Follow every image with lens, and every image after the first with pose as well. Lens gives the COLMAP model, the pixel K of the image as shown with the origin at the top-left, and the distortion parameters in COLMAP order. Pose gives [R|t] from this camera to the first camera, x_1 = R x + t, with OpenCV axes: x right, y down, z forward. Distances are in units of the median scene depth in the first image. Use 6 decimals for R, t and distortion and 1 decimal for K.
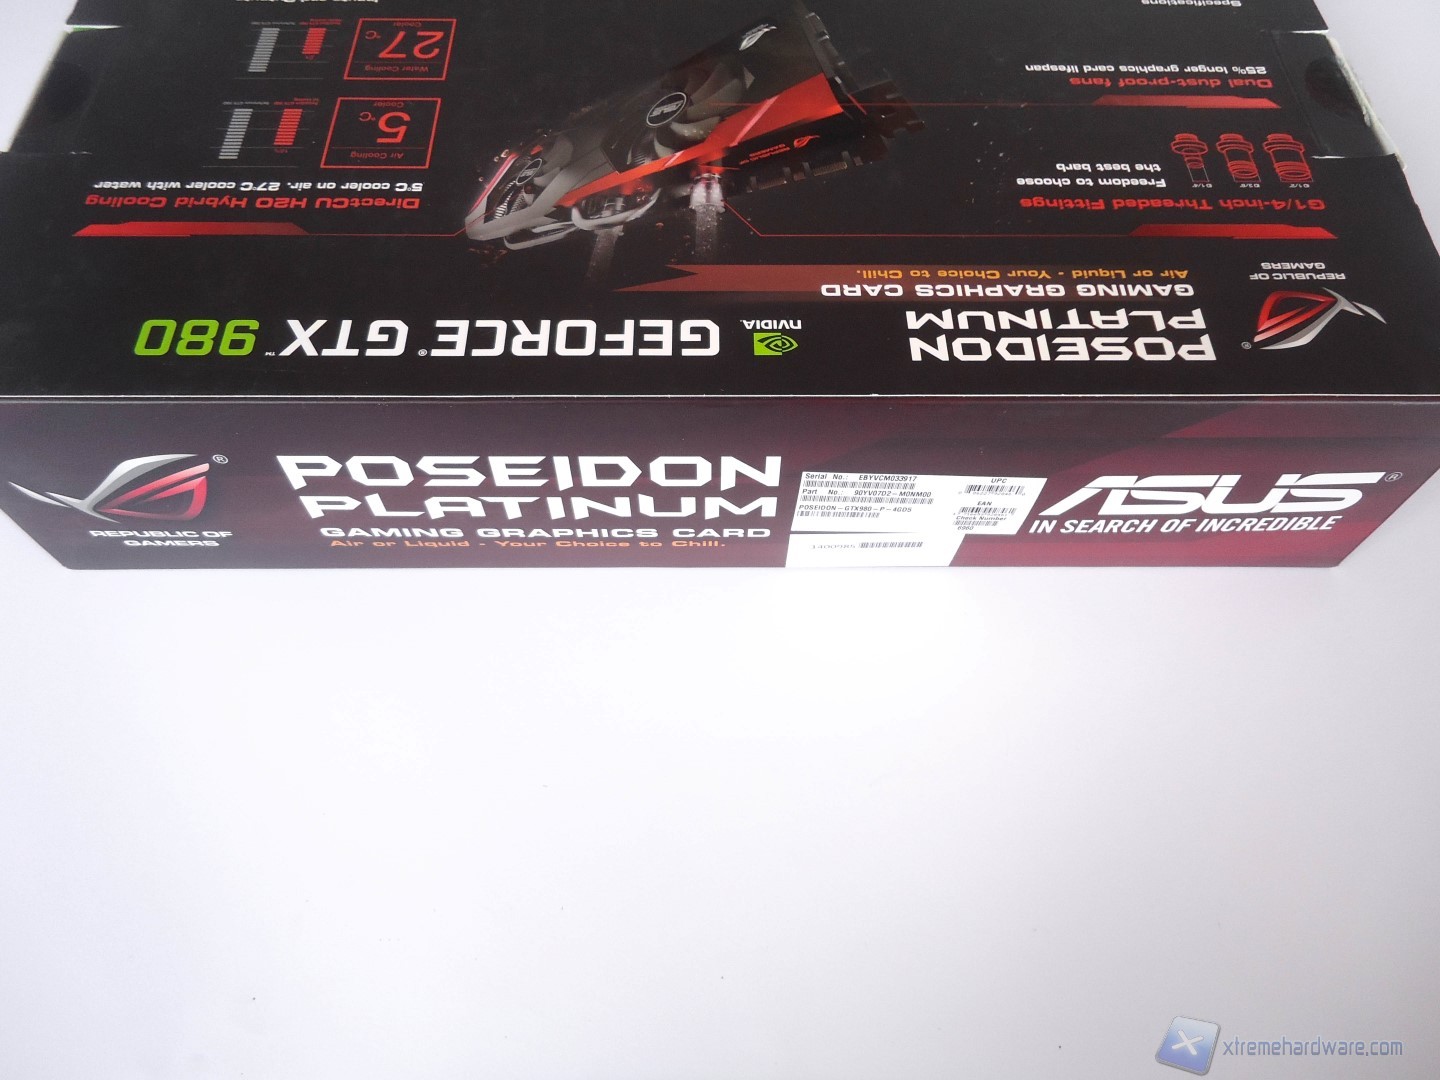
lens RADIAL K [[1049.1, 0, 725.4], [0, 1049.1, 541.1], [0, 0, 1]] dist [-0.000474, 0.002406]
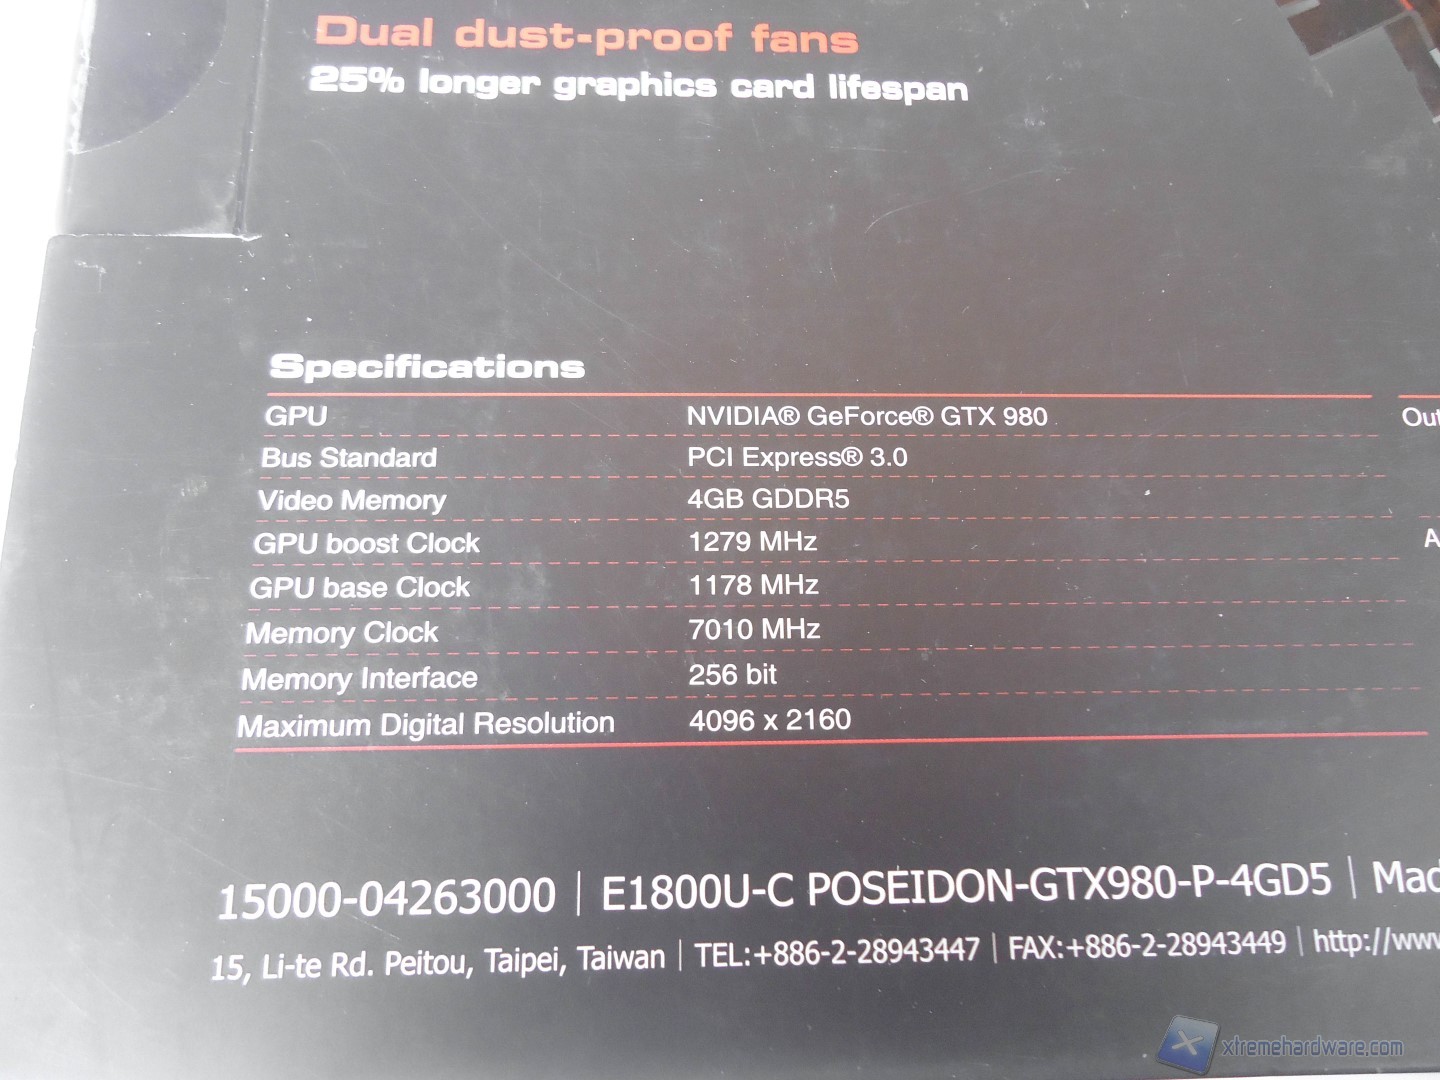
lens RADIAL K [[1083.6, 0, 718.2], [0, 1083.6, 534.7], [0, 0, 1]] dist [0.004639, 0.003063]
pose [[-0.997635, -0.011407, -0.067779, 0.465115], [-0.040153, -0.703631, 0.709430, -0.969502], [-0.055784, 0.710474, 0.701509, 0.981219]]
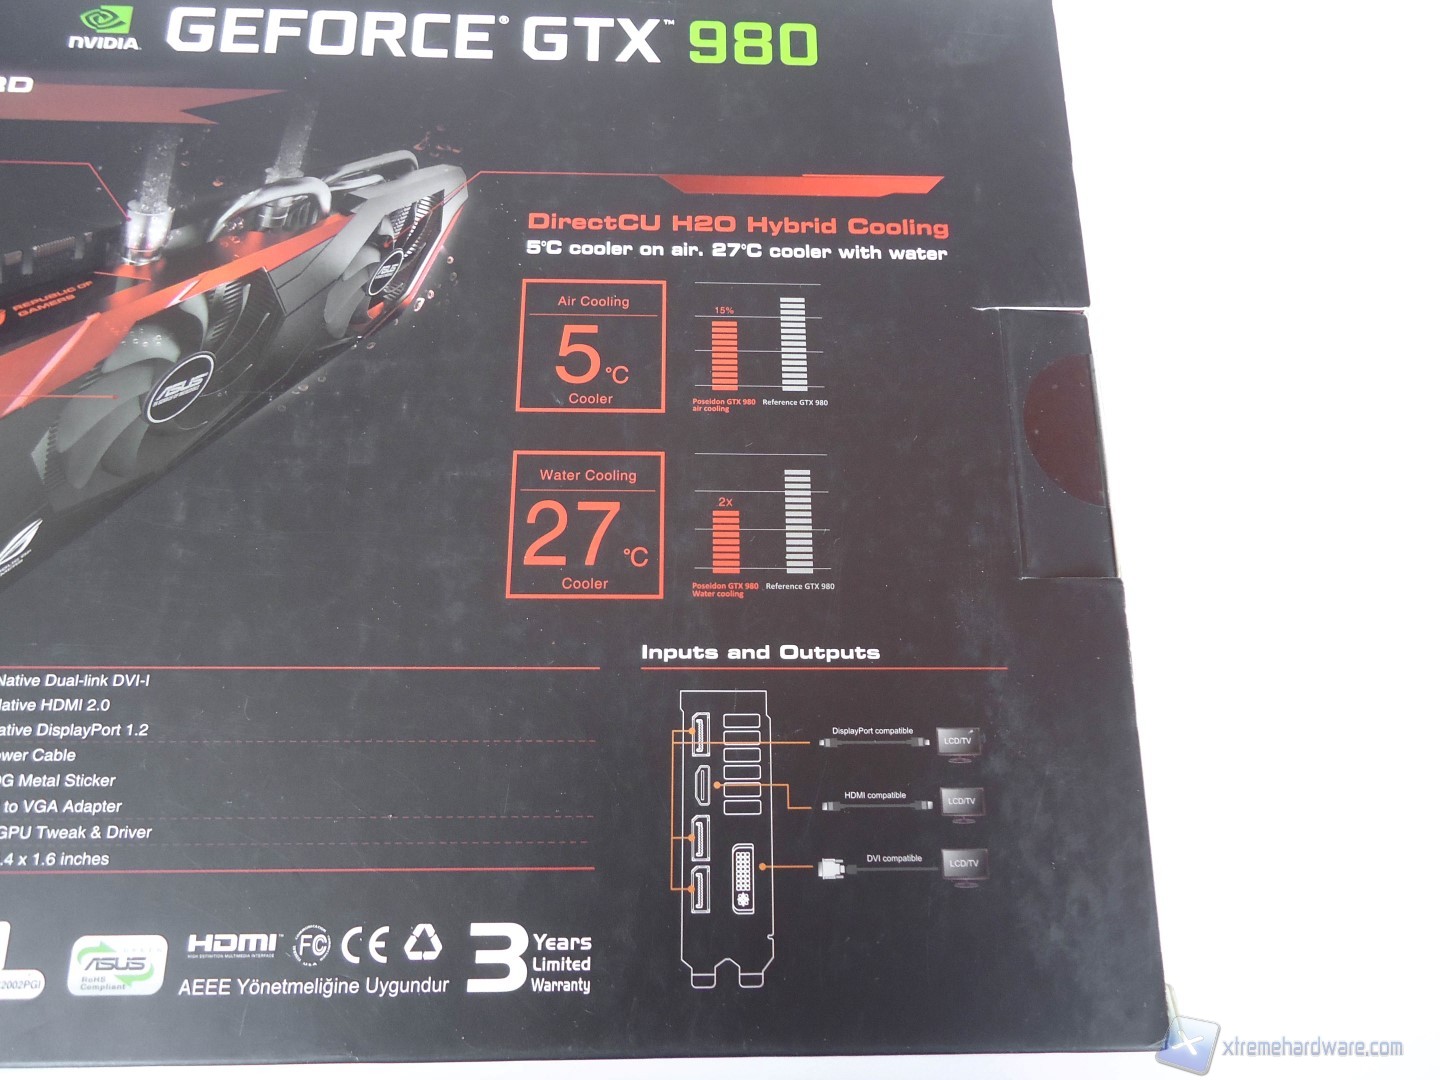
lens RADIAL K [[1135.4, 0, 720.0], [0, 1135.4, 540.0], [0, 0, 1]] dist [-0.000923, 0.003225]
pose [[-0.998294, -0.024362, -0.053058, -0.411091], [-0.023443, -0.665048, 0.746432, -1.155337], [-0.053471, 0.746403, 0.663343, 0.636251]]
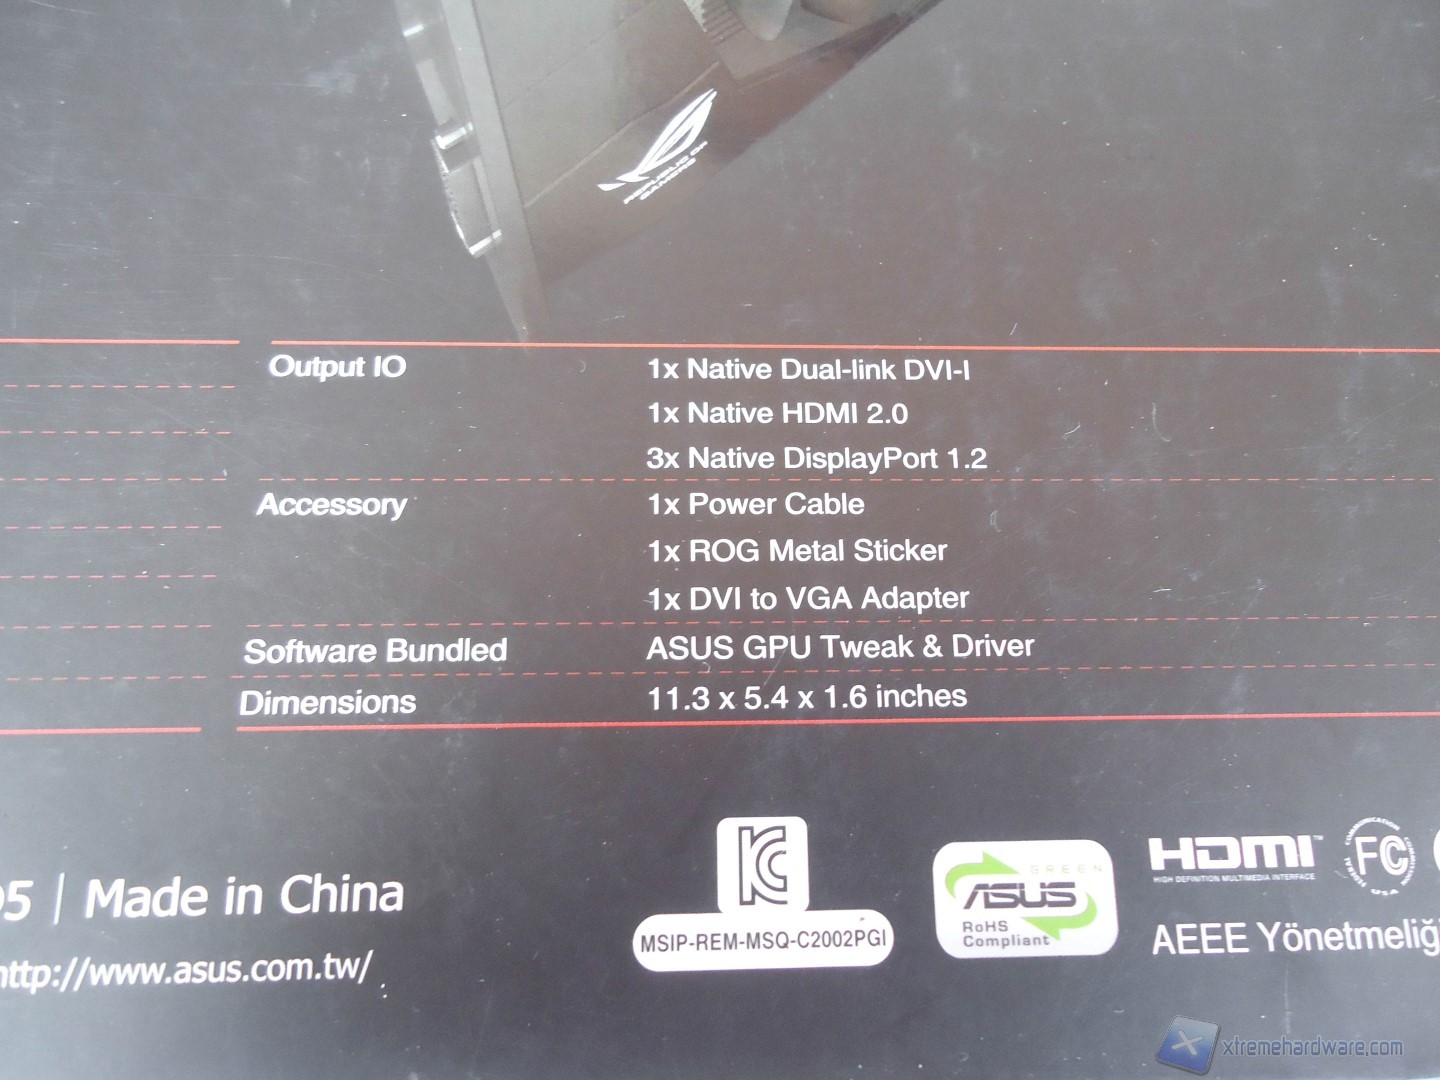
lens RADIAL K [[1074.5, 0, 720.0], [0, 1074.5, 540.0], [0, 0, 1]] dist [0.000865, 0.009491]
pose [[-0.997666, -0.012973, -0.067044, 0.039582], [-0.038546, -0.703444, 0.709705, -0.952759], [-0.056369, 0.710633, 0.701301, 1.009439]]
